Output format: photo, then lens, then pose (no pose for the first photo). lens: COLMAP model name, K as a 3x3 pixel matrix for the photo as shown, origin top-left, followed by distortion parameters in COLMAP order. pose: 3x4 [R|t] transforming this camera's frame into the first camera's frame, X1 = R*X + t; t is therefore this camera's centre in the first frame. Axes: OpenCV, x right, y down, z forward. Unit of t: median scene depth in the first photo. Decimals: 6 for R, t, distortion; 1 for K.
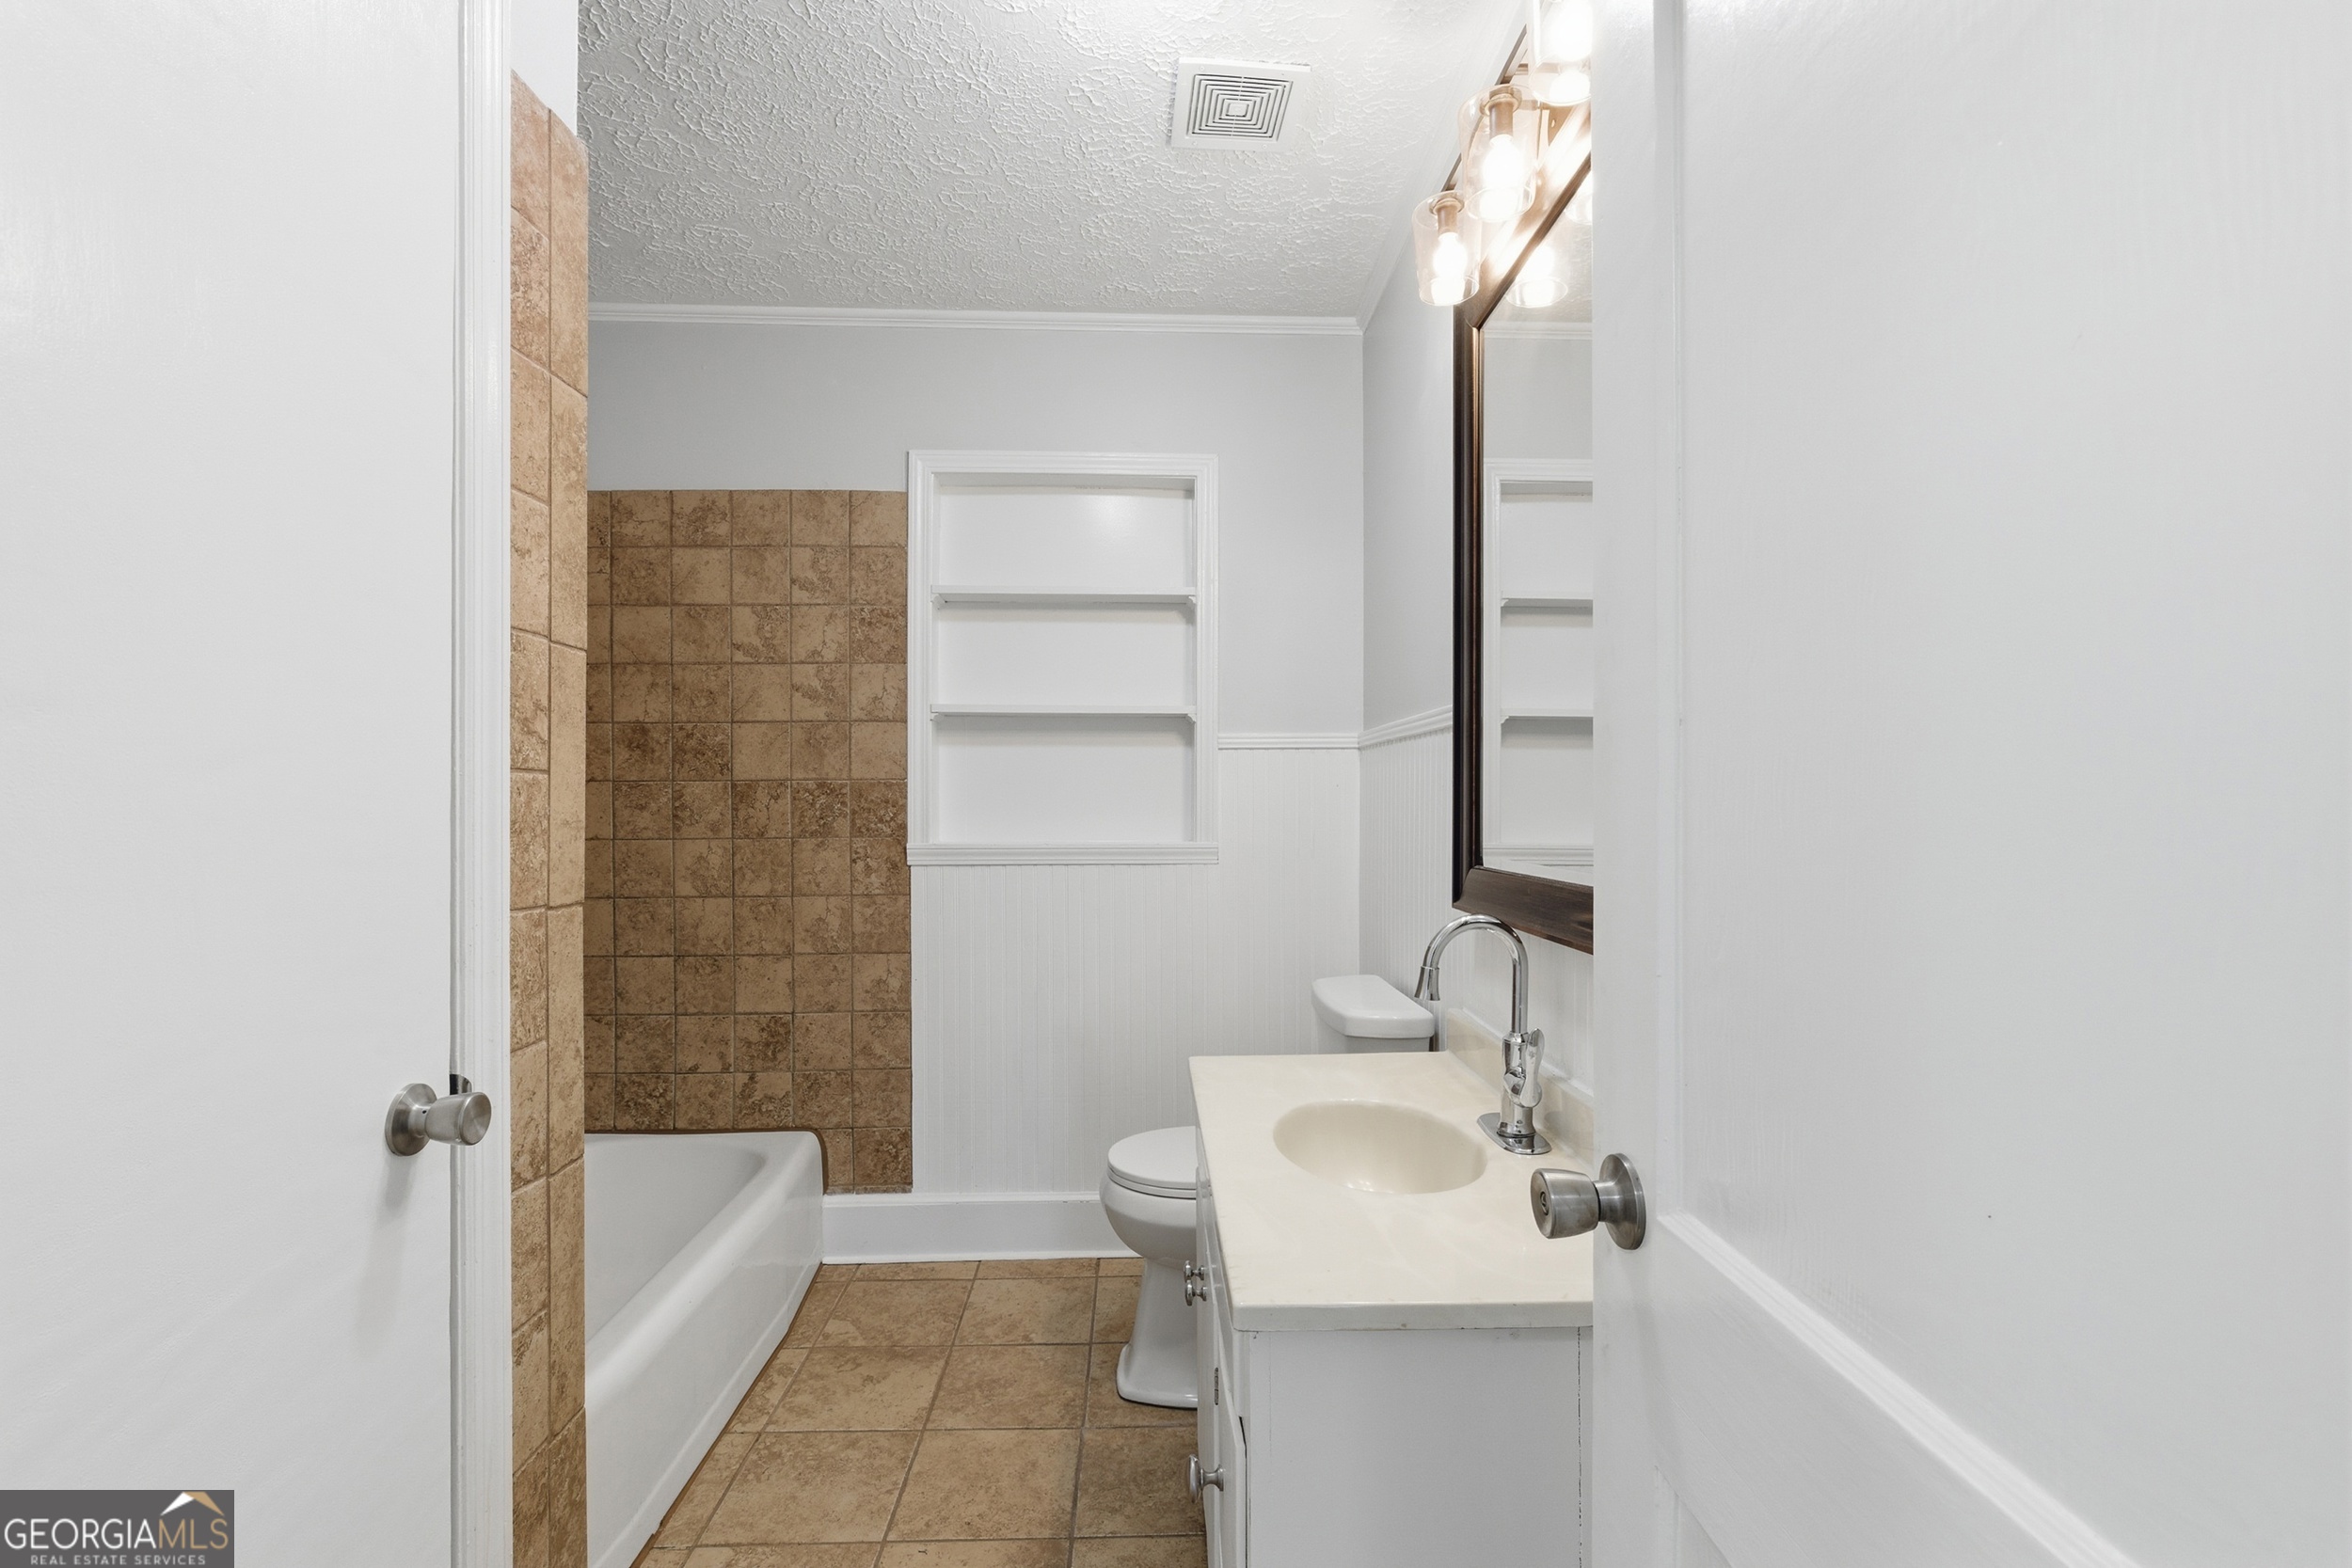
lens RADIAL K [[1065.3, 0, 1175.5], [0, 1065.3, 791.1], [0, 0, 1]] dist [-0.005163, 0.001431]
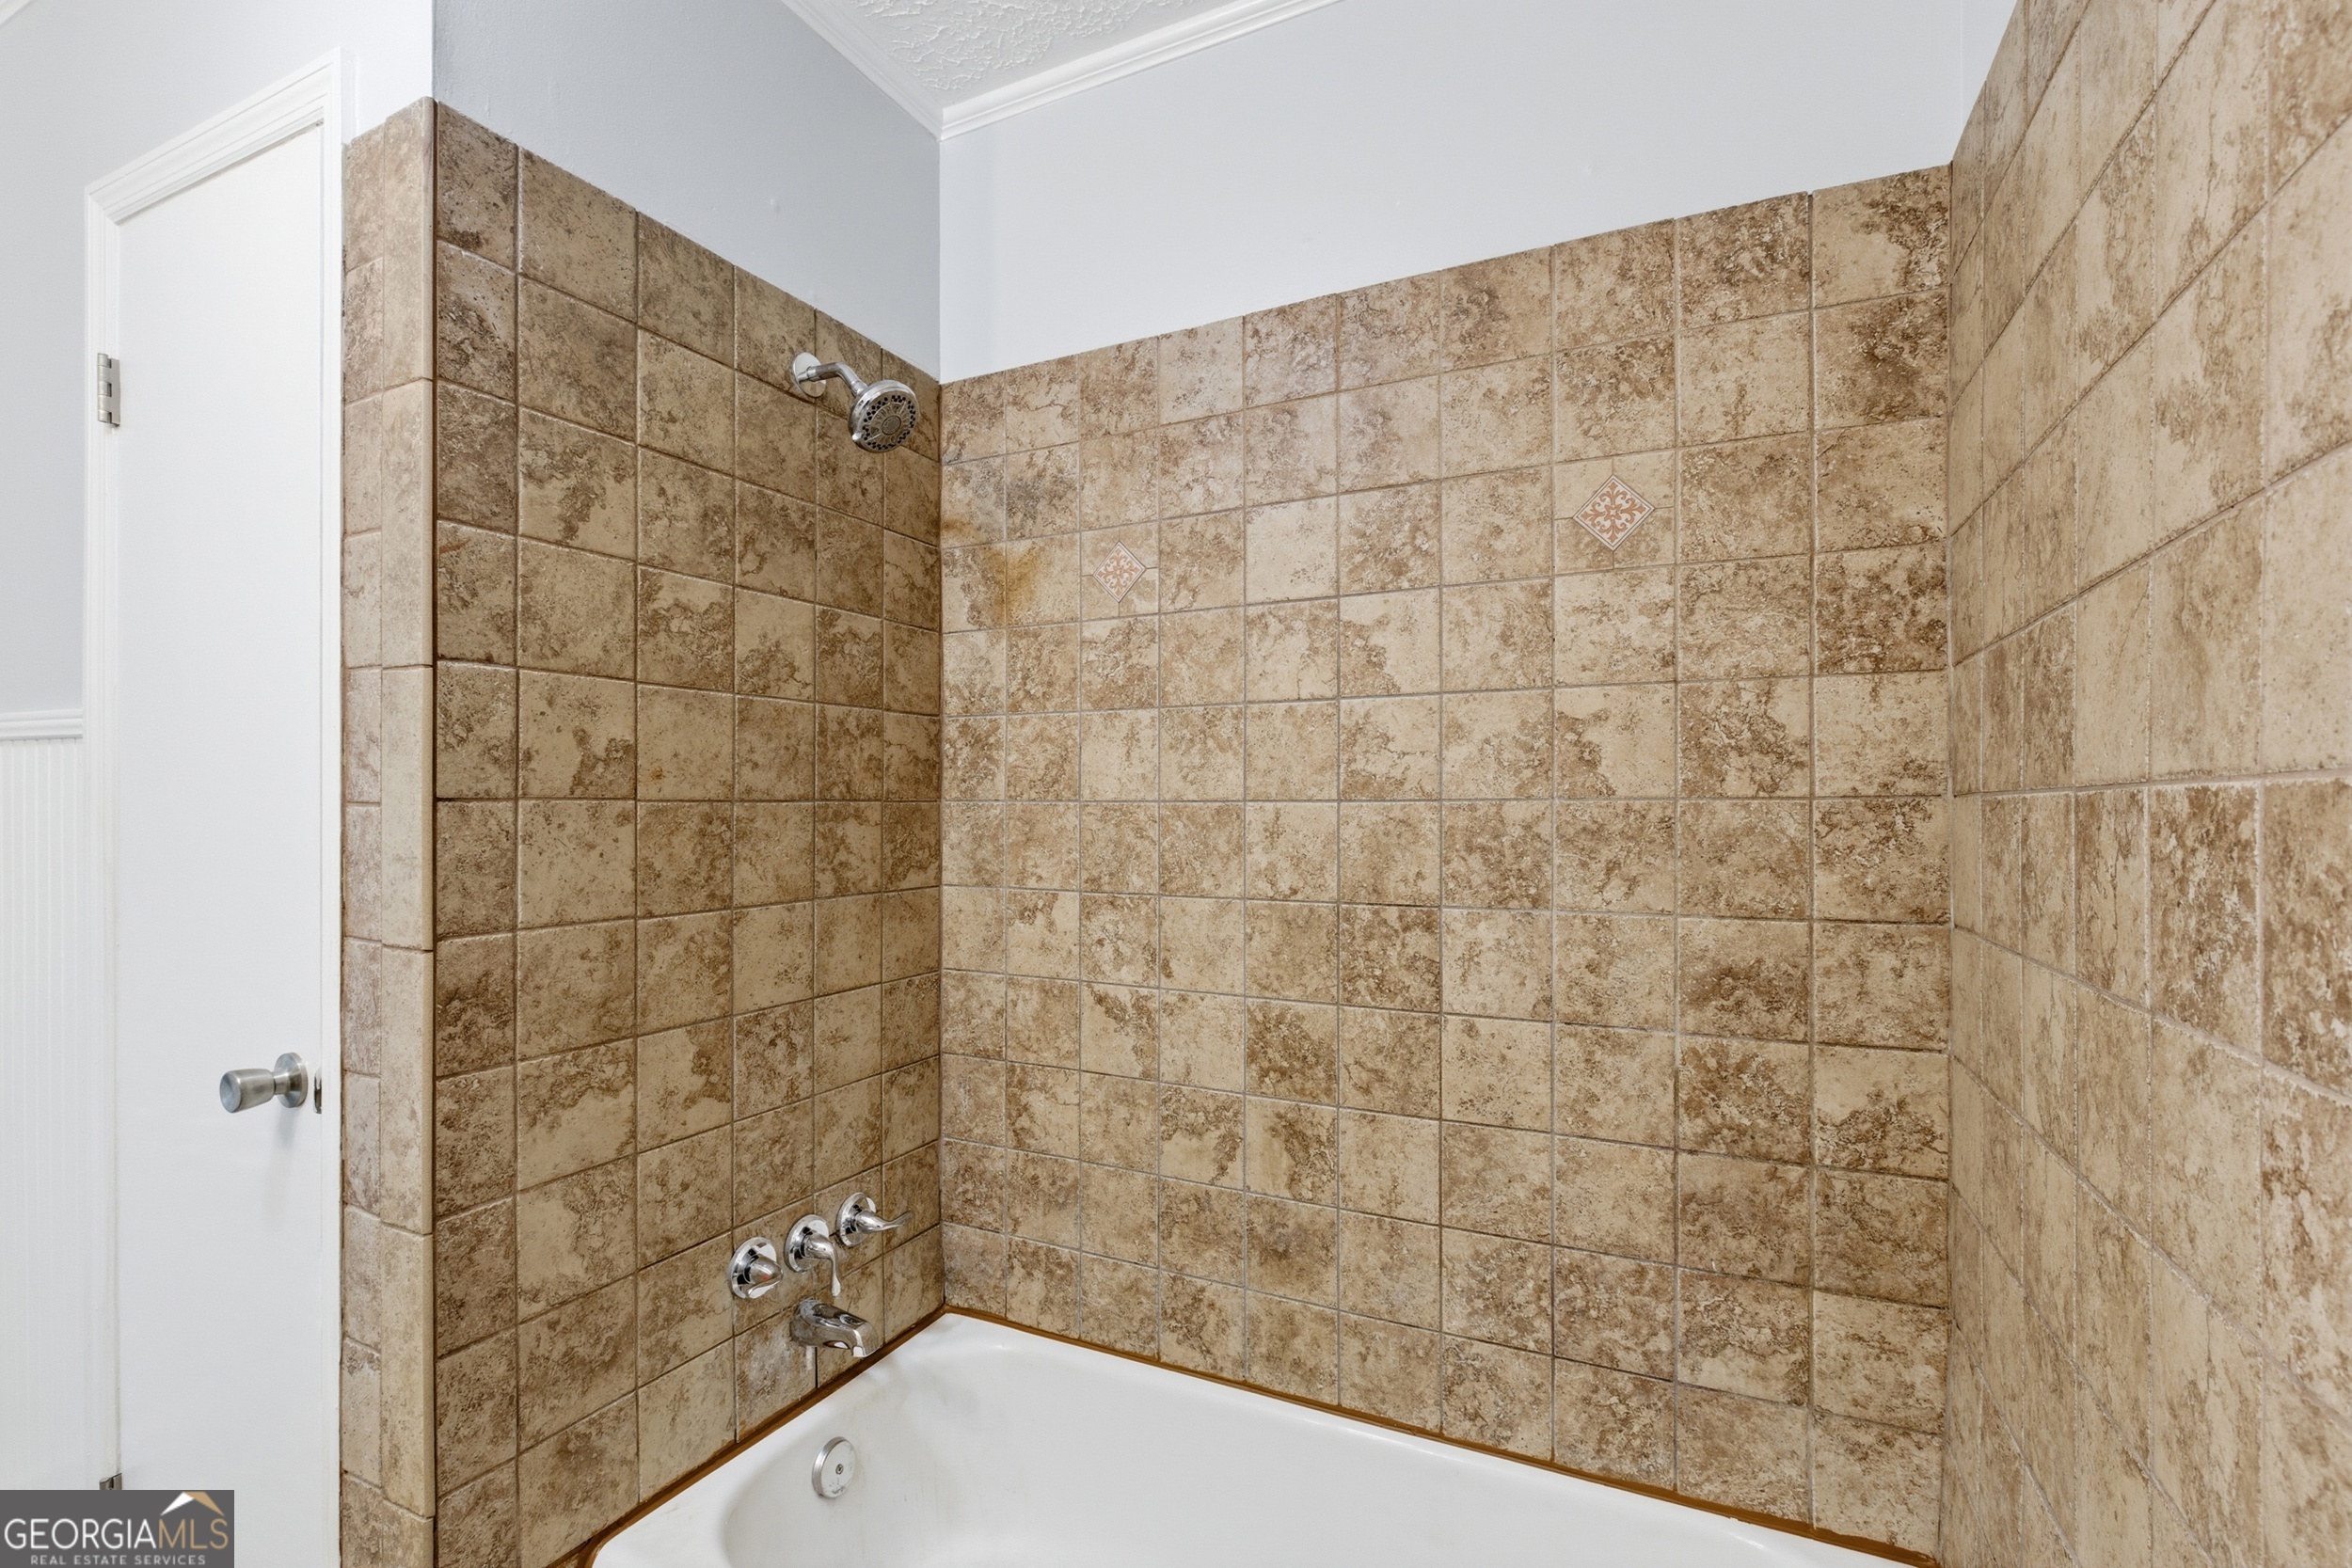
lens RADIAL K [[1065.3, 0, 1175.6], [0, 1065.3, 795.0], [0, 0, 1]] dist [-0.005163, 0.001431]
pose [[-0.468997, -0.007033, -0.883172, -0.070522], [0.004714, 0.999934, -0.010466, -0.012985], [0.883187, -0.009072, -0.468933, 2.075374]]
